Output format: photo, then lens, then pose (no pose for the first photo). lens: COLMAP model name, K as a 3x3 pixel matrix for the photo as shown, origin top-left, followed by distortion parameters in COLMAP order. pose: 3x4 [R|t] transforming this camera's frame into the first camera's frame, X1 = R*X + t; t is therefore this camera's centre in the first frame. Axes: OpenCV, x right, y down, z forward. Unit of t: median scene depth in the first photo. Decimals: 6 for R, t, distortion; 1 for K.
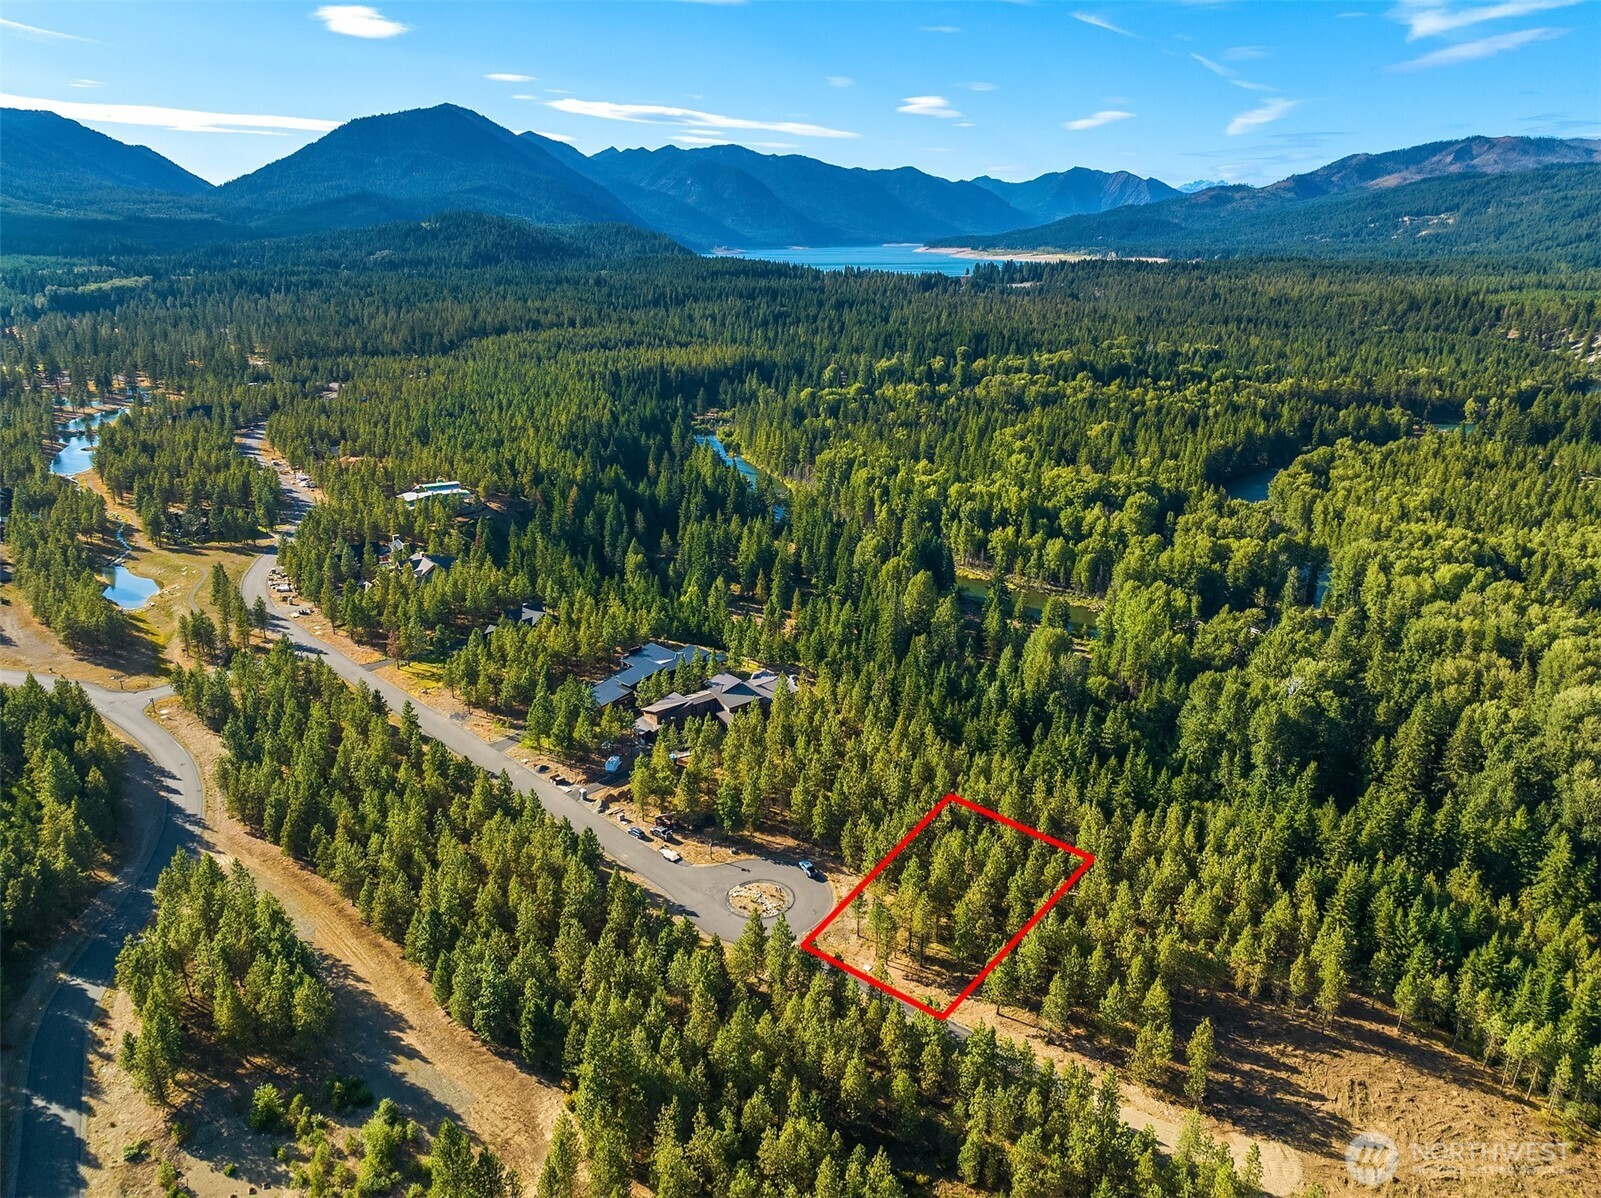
lens RADIAL K [[1108.2, 0, 800.5], [0, 1108.2, 599.0], [0, 0, 1]] dist [-0.010098, -0.069980]
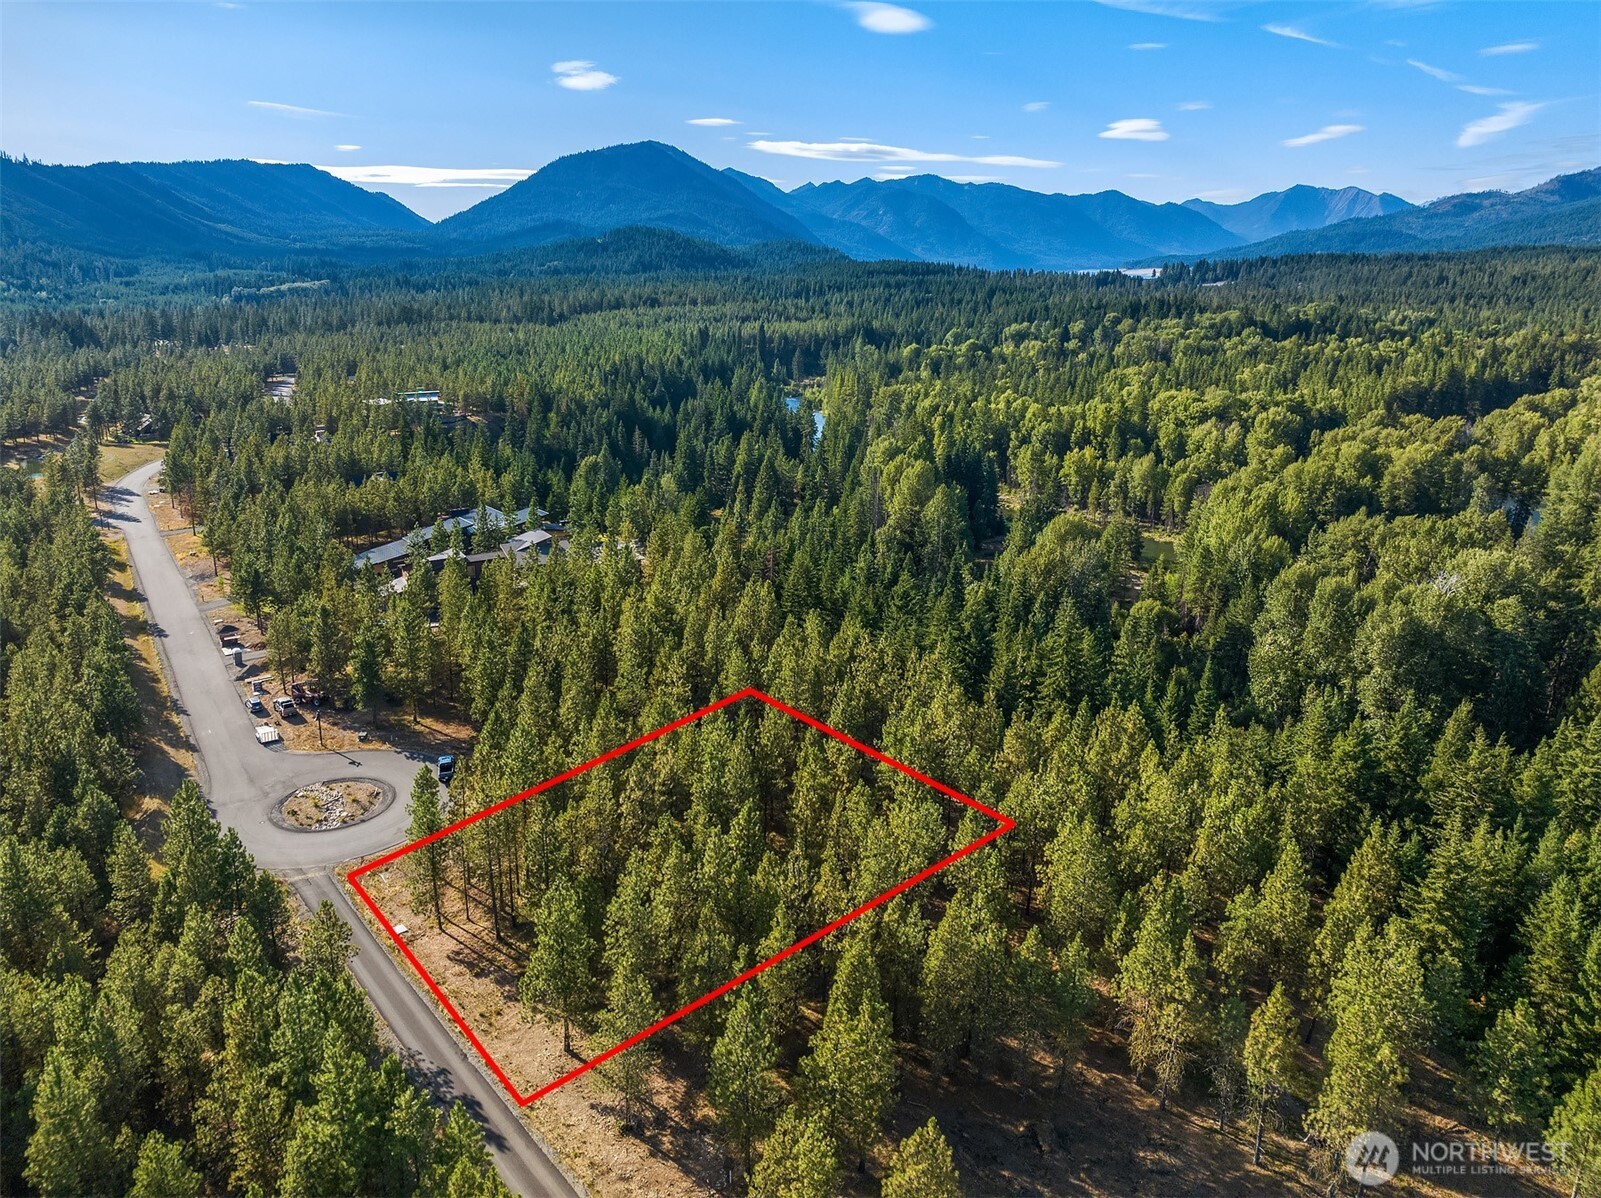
lens RADIAL K [[1112.4, 0, 800.5], [0, 1112.4, 599.0], [0, 0, 1]] dist [-0.036444, 0.002739]
pose [[0.981061, 0.049586, -0.187247, 0.141159], [-0.060231, 0.996850, -0.051593, 0.086531], [0.184099, 0.061894, 0.980957, 0.232036]]
